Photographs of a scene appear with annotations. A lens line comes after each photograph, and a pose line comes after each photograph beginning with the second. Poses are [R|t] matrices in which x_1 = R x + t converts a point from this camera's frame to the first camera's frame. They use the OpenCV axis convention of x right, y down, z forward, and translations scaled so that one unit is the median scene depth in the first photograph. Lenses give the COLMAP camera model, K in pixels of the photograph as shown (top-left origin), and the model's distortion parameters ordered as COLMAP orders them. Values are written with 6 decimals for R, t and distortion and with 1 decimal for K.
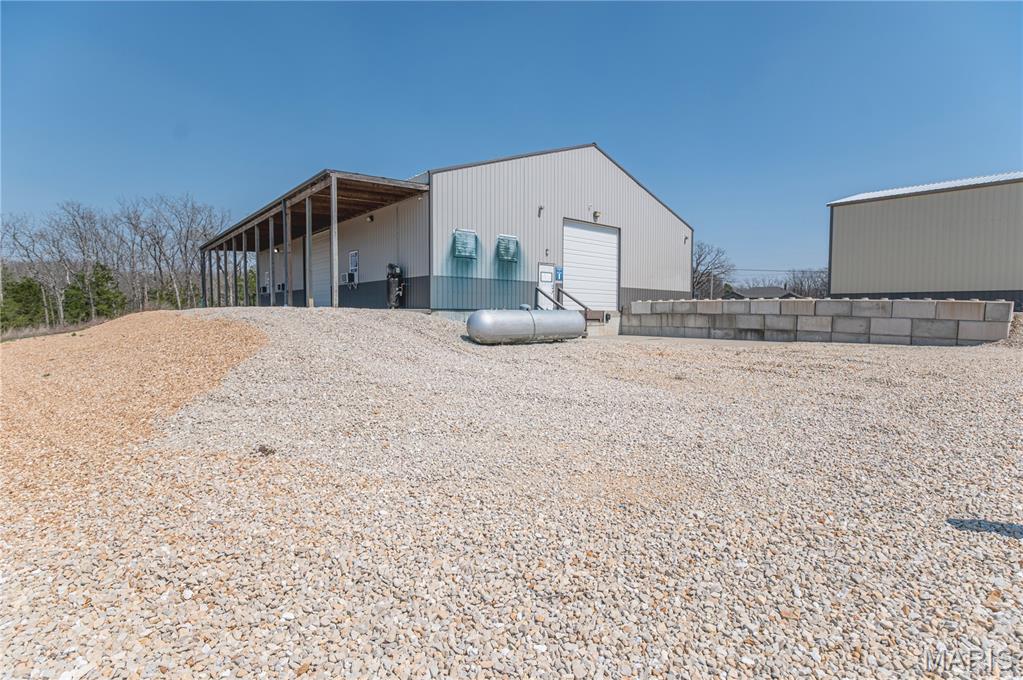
lens RADIAL K [[500.5, 0, 517.9], [0, 500.5, 340.1], [0, 0, 1]] dist [-0.026017, -0.002203]
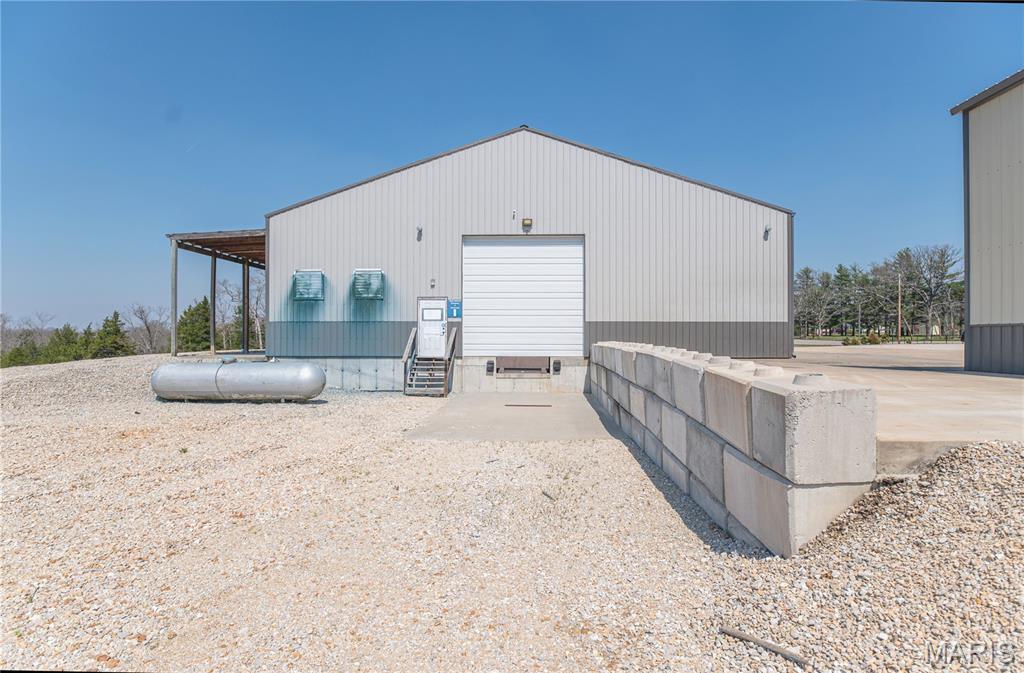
lens RADIAL K [[501.0, 0, 514.1], [0, 501.0, 336.2], [0, 0, 1]] dist [-0.026017, -0.002203]
pose [[0.727258, -0.008866, -0.686307, 0.679958], [-0.034121, 0.998213, -0.049052, -0.057460], [0.685516, 0.059091, 0.725656, 0.515719]]
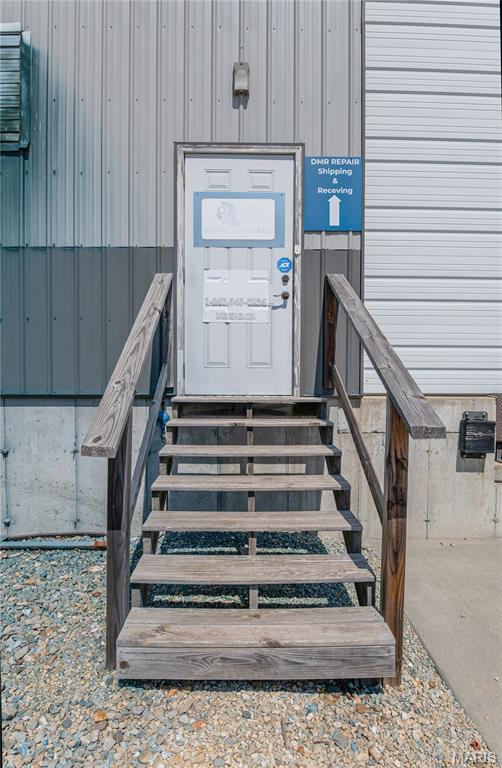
lens RADIAL K [[388.7, 0, 247.7], [0, 388.7, 387.7], [0, 0, 1]] dist [-0.026752, -0.001264]
pose [[0.770012, 0.000481, -0.638029, 0.149906], [-0.030856, 0.998858, -0.036486, -0.057788], [0.637282, 0.047782, 0.769148, 0.885012]]
